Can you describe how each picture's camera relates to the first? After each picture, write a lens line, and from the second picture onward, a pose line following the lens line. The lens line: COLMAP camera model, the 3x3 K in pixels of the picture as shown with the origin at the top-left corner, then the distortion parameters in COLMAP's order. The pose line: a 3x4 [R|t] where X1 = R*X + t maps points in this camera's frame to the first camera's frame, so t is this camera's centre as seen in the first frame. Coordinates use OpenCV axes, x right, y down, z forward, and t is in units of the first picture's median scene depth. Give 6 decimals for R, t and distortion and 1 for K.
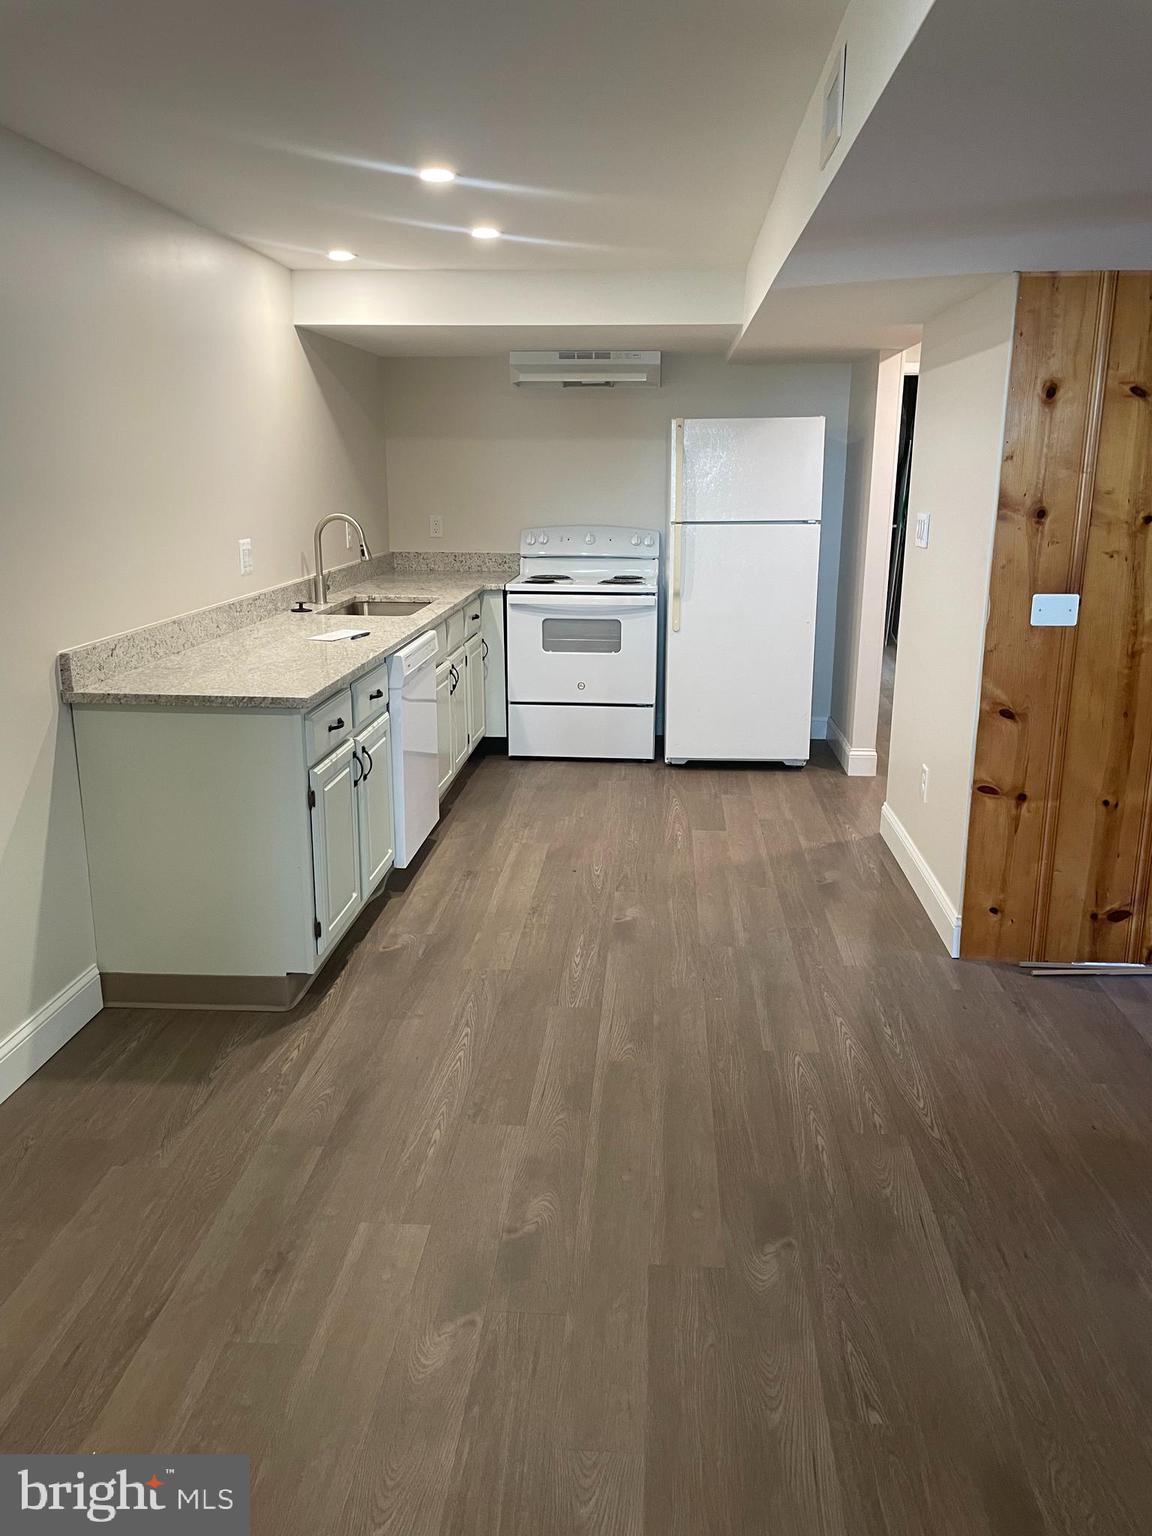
lens RADIAL K [[1158.9, 0, 581.9], [0, 1158.9, 765.5], [0, 0, 1]] dist [0.105348, -0.141093]
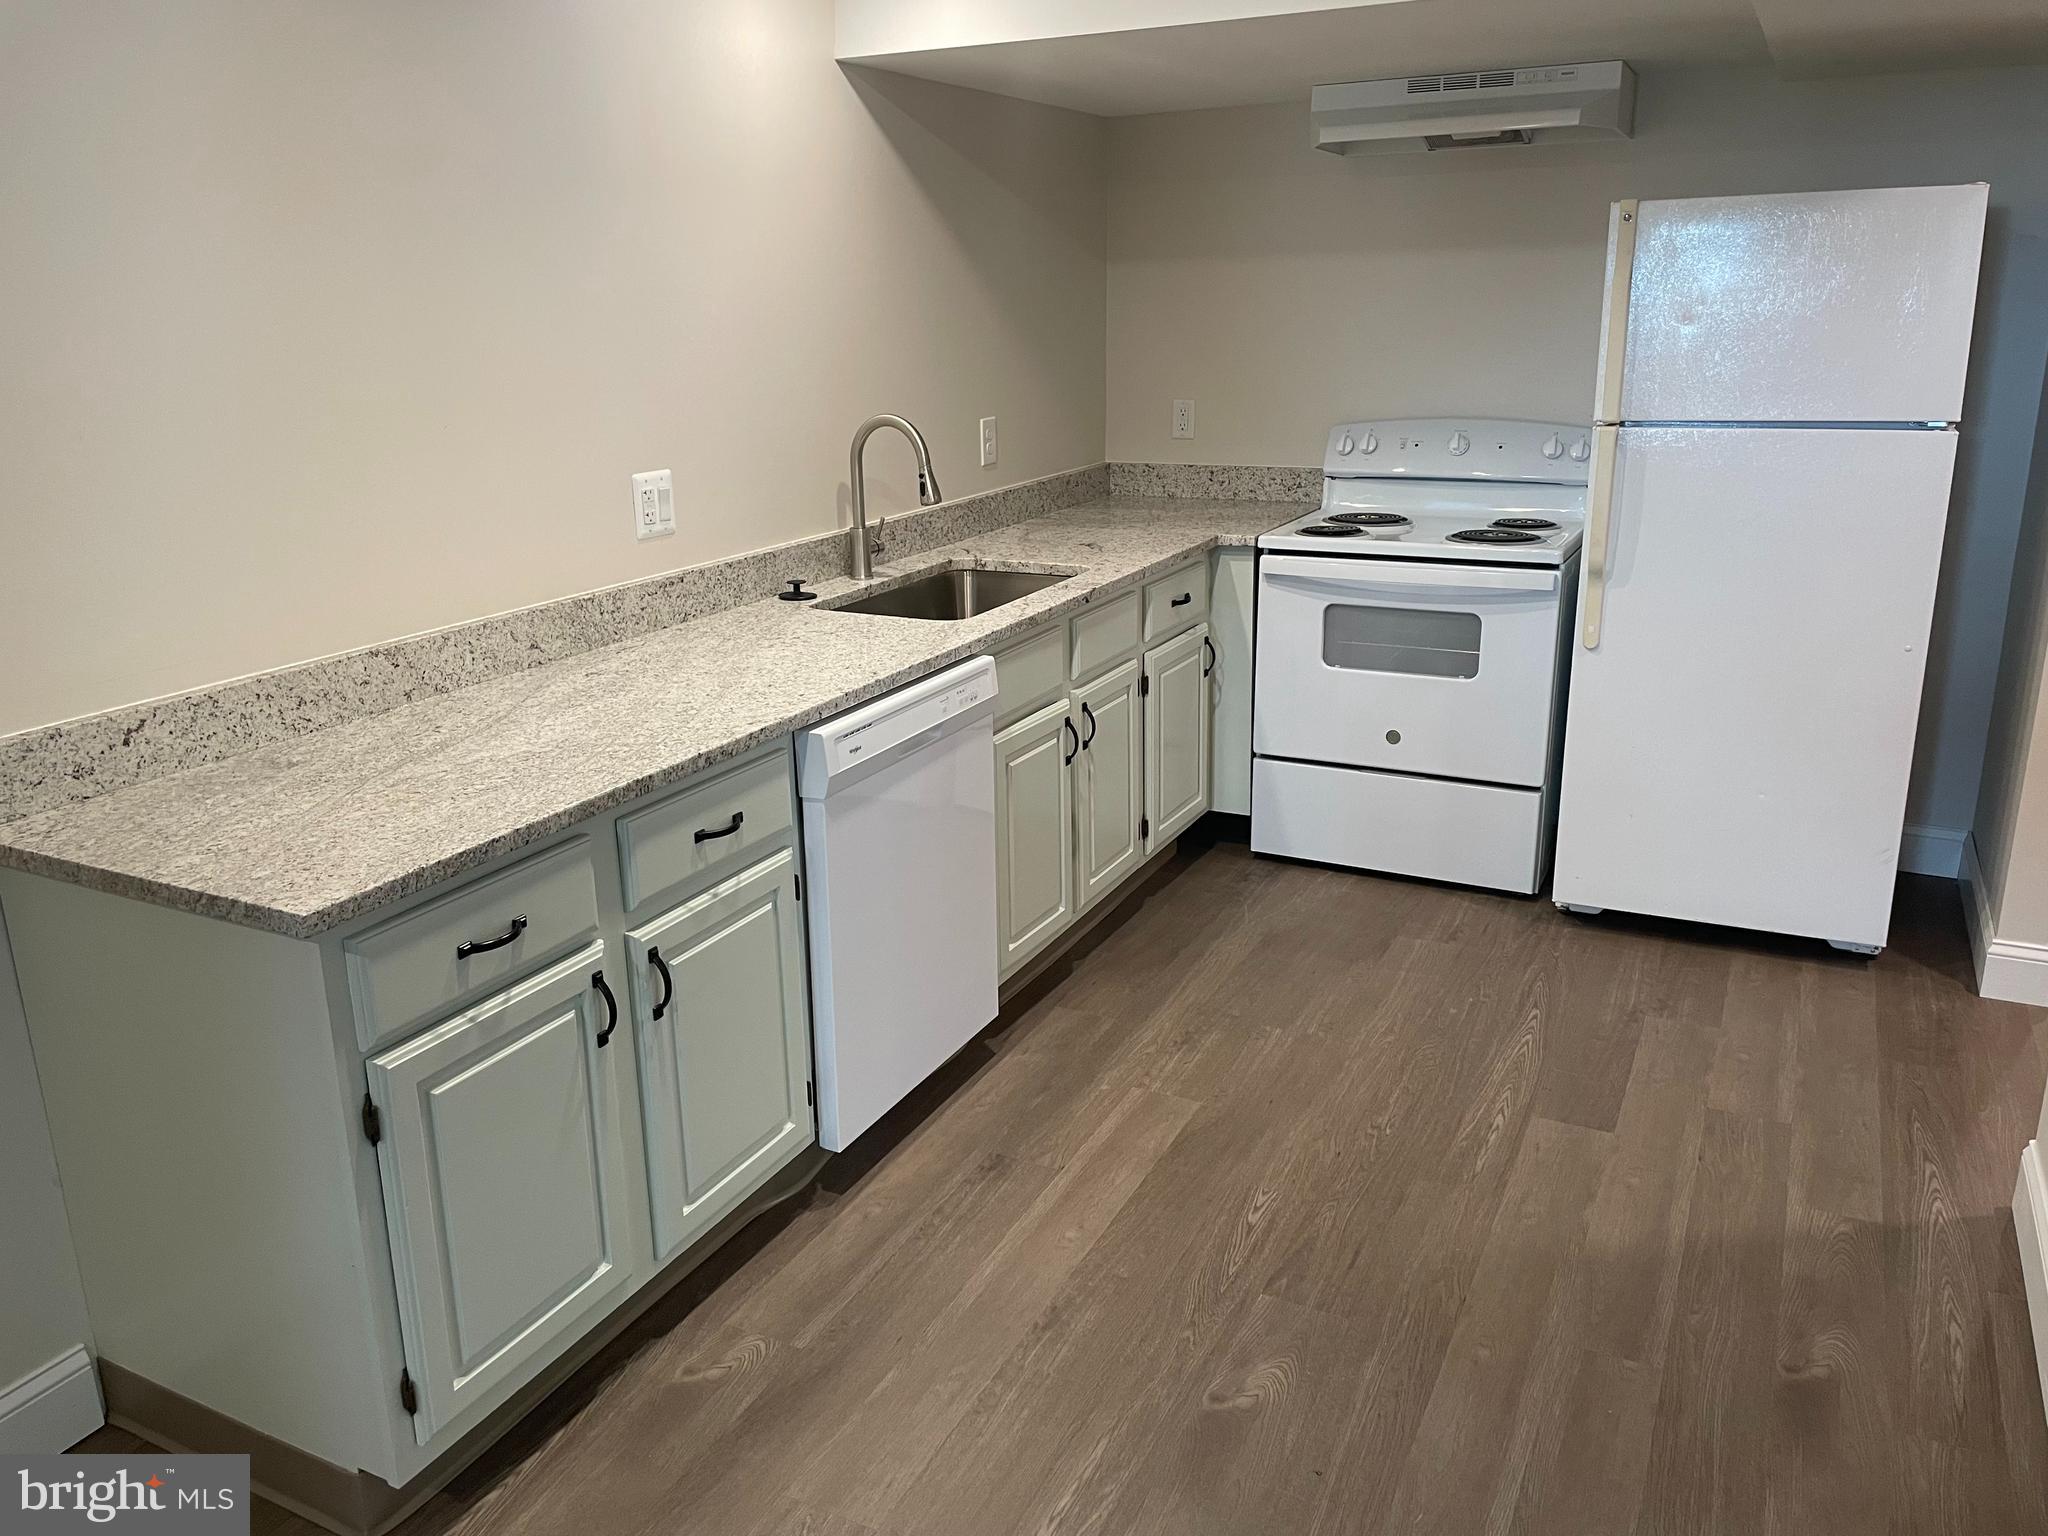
lens RADIAL K [[1545.3, 0, 1007.3], [0, 1545.3, 749.0], [0, 0, 1]] dist [0.105348, -0.141093]
pose [[0.919369, 0.090576, -0.382827, 0.113089], [-0.076643, 0.995726, 0.051526, -0.091258], [0.385858, -0.018031, 0.922382, 0.317500]]
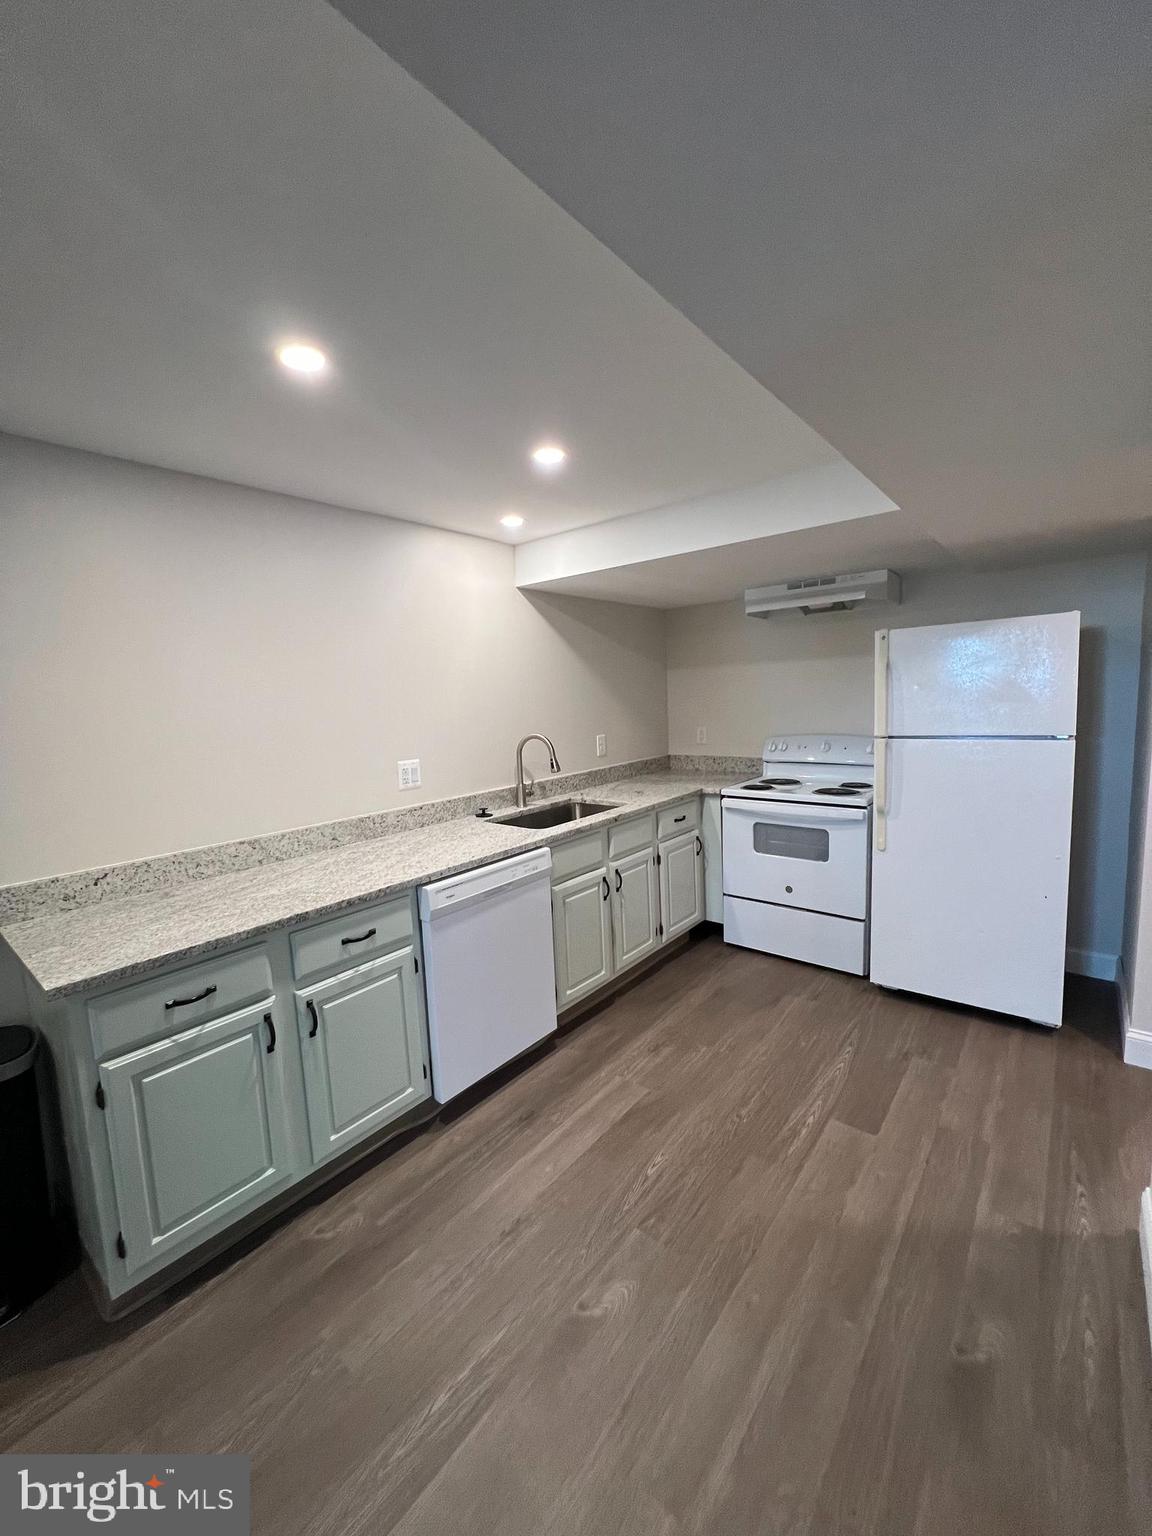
lens RADIAL K [[613.8, 0, 577.0], [0, 613.8, 769.2], [0, 0, 1]] dist [-0.002721, 0.000456]
pose [[0.815651, 0.032959, -0.577605, 0.167444], [-0.100821, 0.991197, -0.085814, -0.115809], [0.569692, 0.128229, 0.811793, 0.463118]]
